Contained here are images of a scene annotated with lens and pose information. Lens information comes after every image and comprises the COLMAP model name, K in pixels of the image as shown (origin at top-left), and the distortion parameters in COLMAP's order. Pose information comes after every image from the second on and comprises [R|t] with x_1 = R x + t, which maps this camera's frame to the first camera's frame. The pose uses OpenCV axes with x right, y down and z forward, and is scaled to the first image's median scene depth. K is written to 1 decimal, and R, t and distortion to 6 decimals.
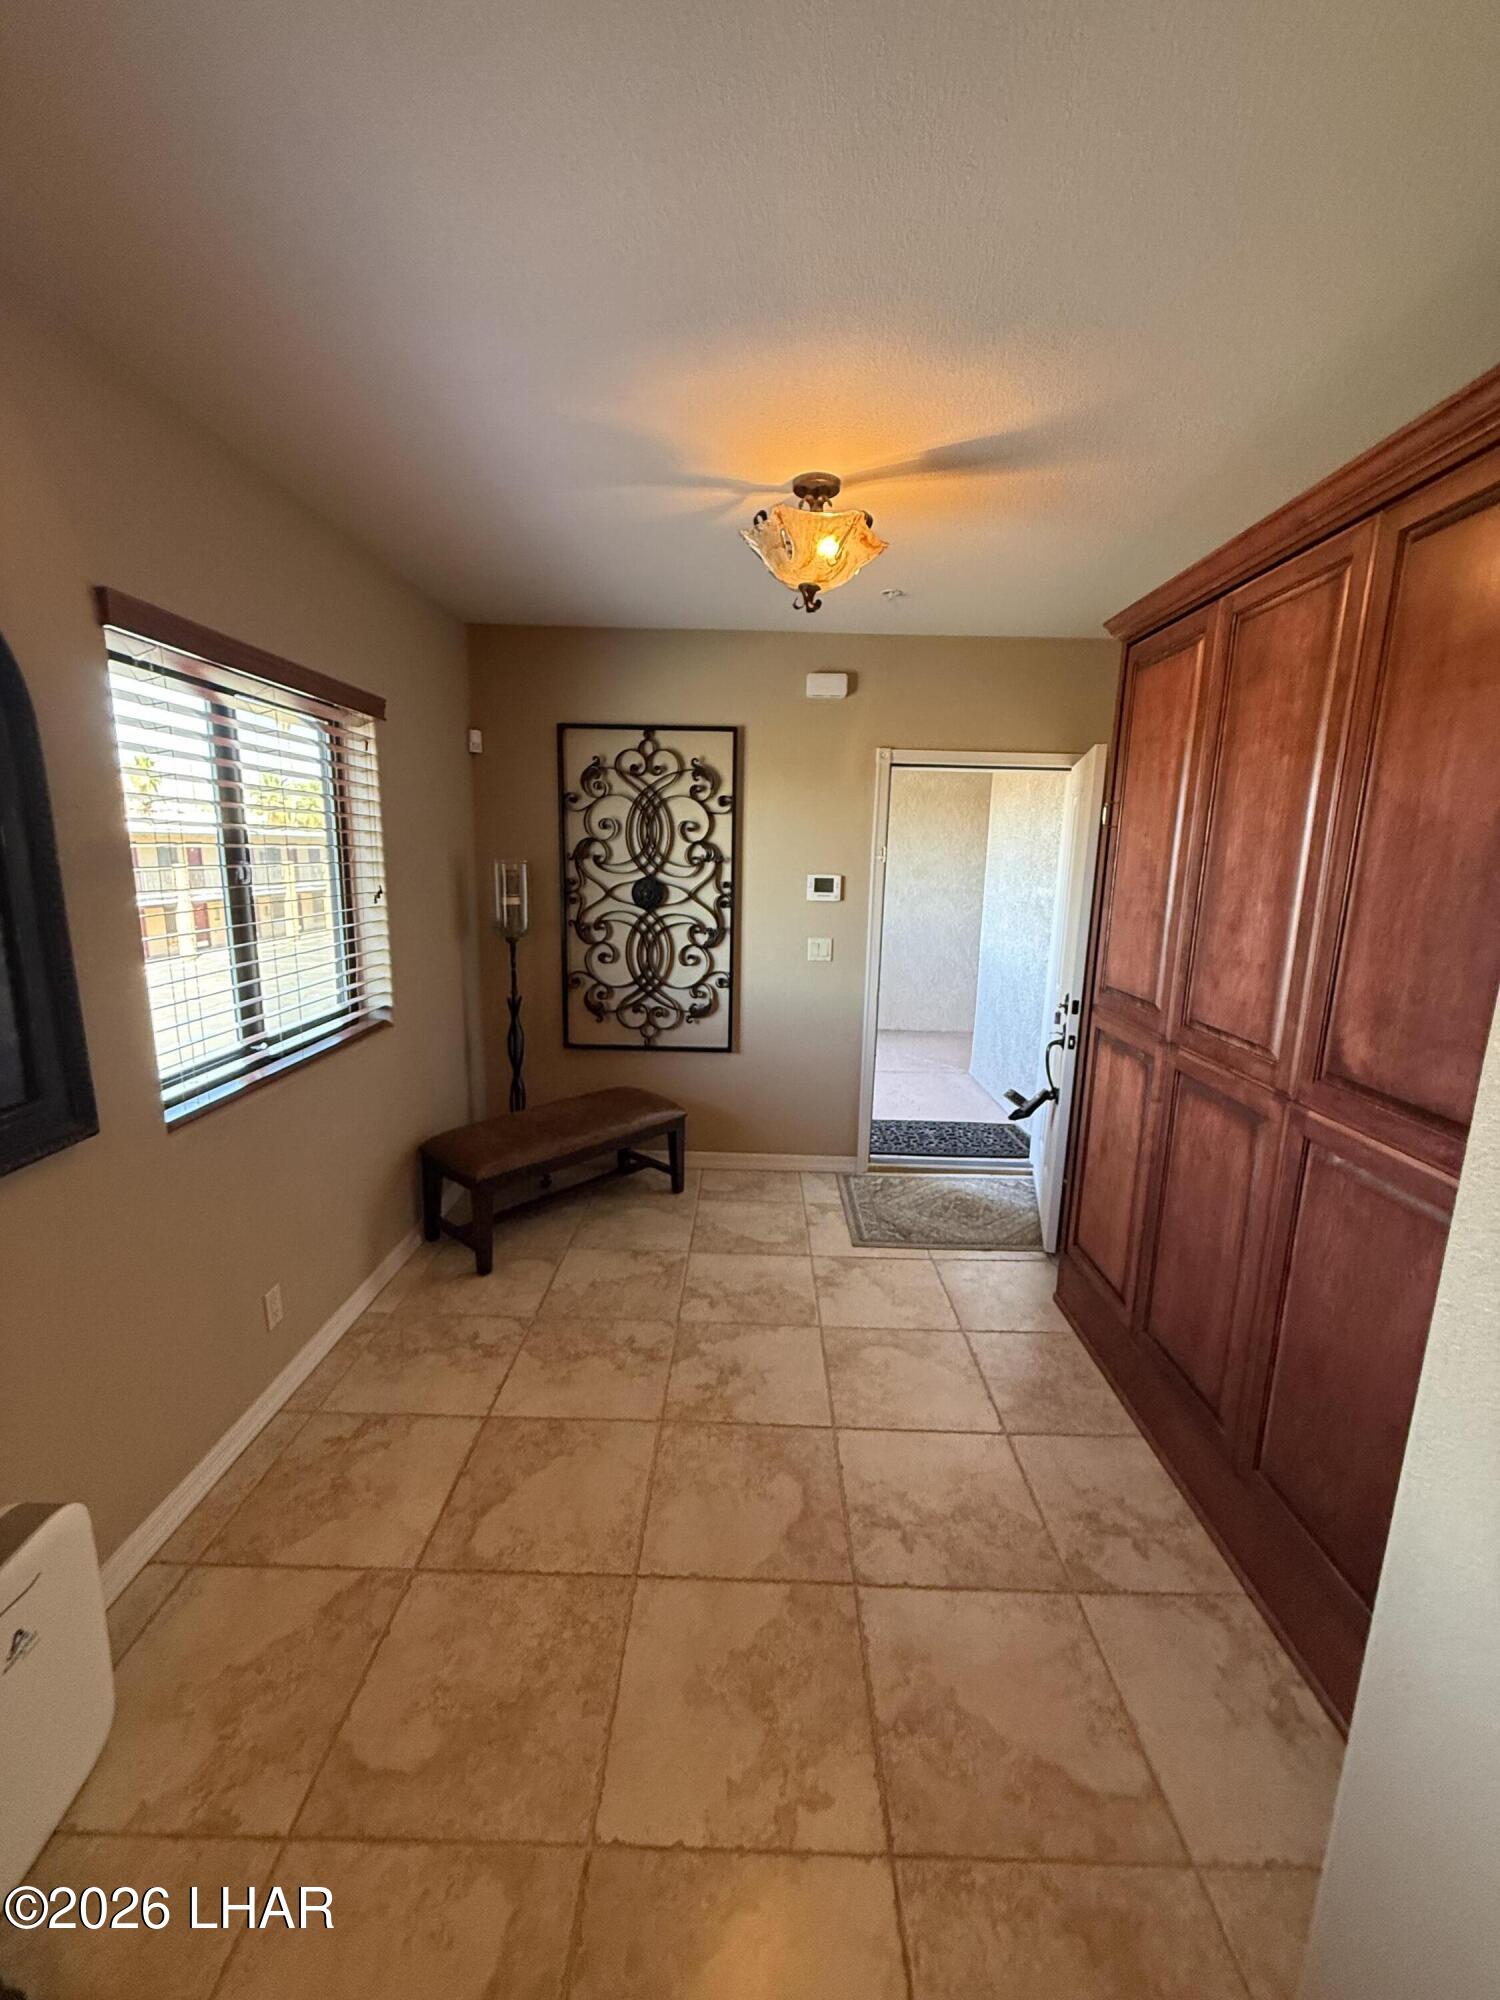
lens RADIAL K [[801.1, 0, 749.2], [0, 801.1, 997.4], [0, 0, 1]] dist [-0.001068, 0.000804]
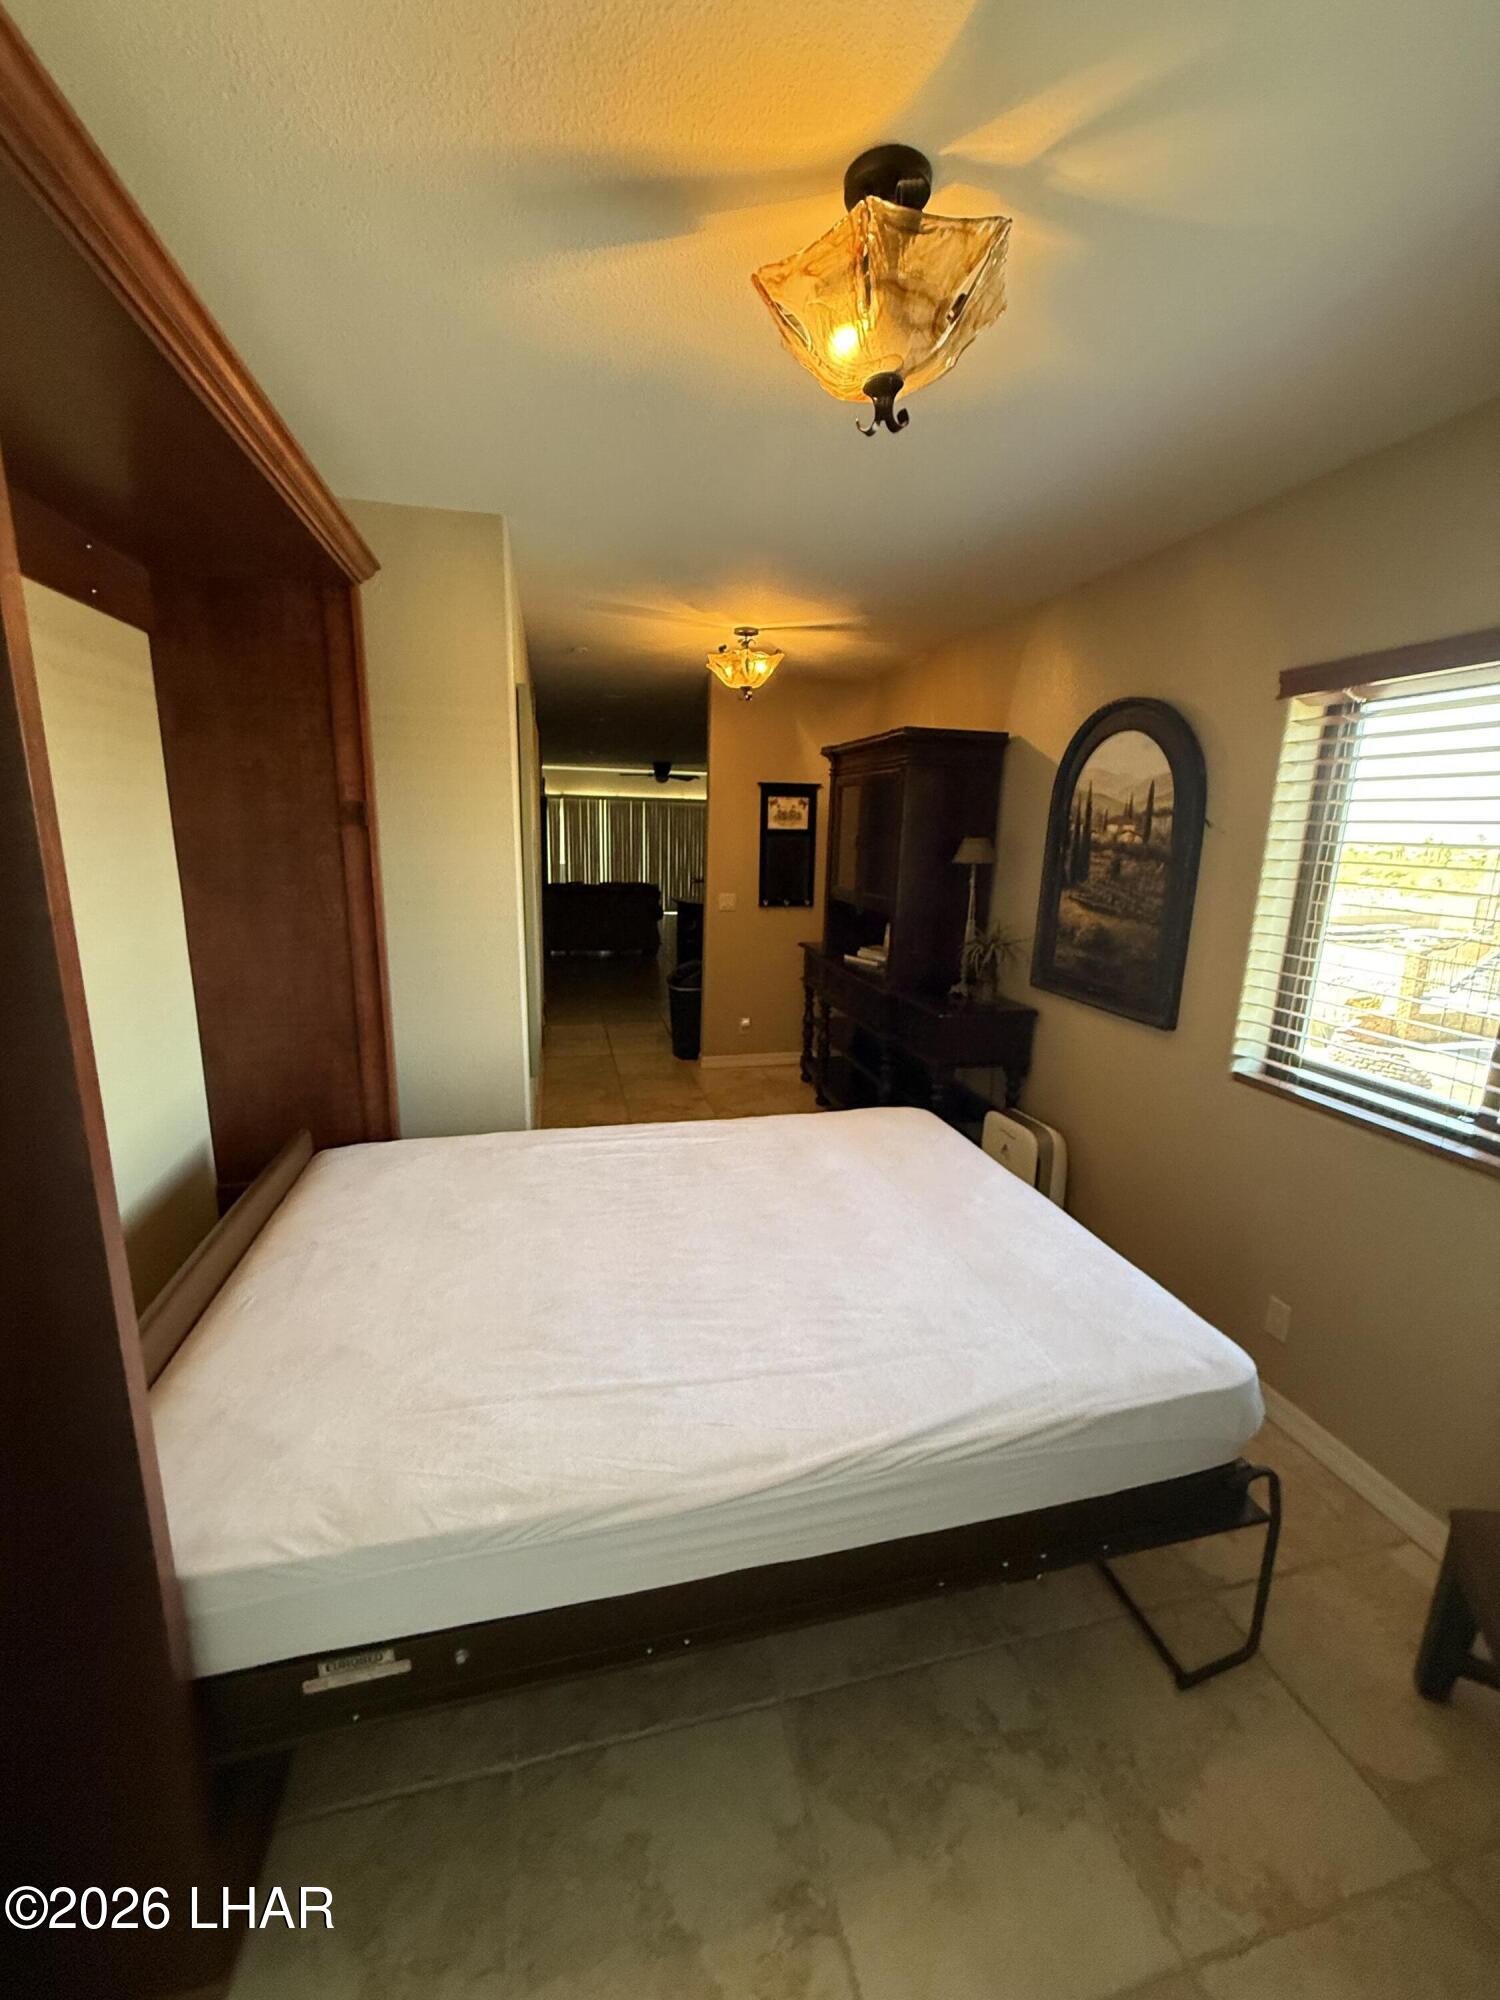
lens RADIAL K [[801.1, 0, 749.2], [0, 801.1, 997.4], [0, 0, 1]] dist [-0.001068, 0.000804]
pose [[-0.968726, 0.007395, -0.248023, 0.327892], [-0.089144, 0.922452, 0.375680, -0.337311], [0.231568, 0.386041, -0.892944, 1.743608]]
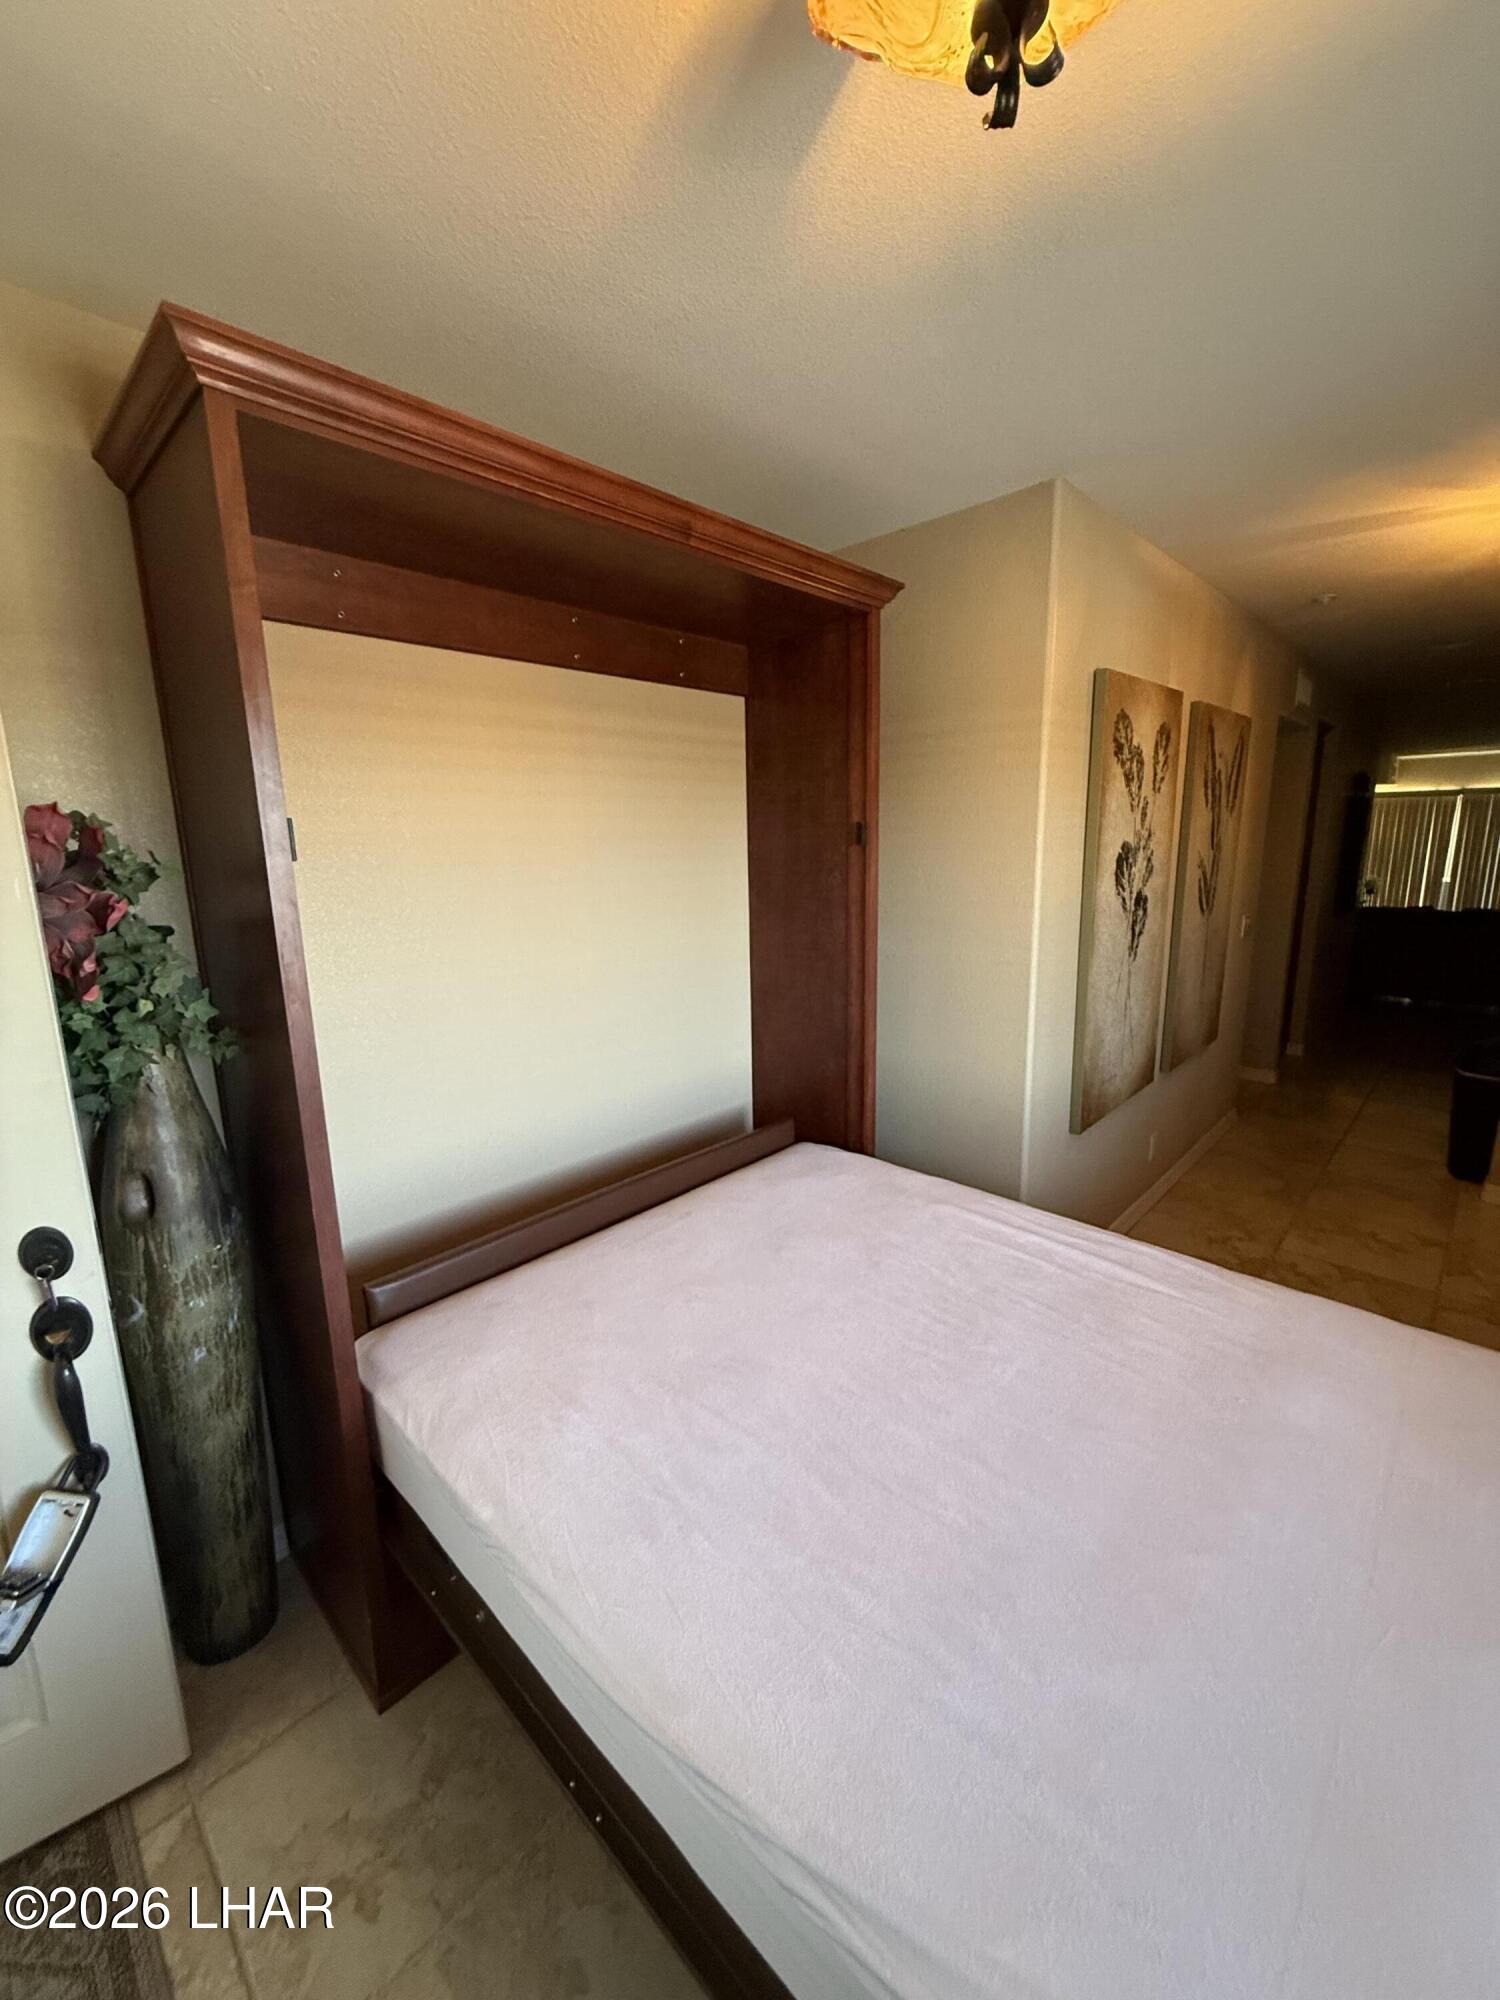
lens RADIAL K [[801.1, 0, 749.2], [0, 801.1, 997.4], [0, 0, 1]] dist [-0.001068, 0.000804]
pose [[-0.730041, -0.143168, 0.668239, -0.117272], [0.127427, 0.932146, 0.338920, -0.297702], [-0.671419, 0.332577, -0.662261, 1.472324]]
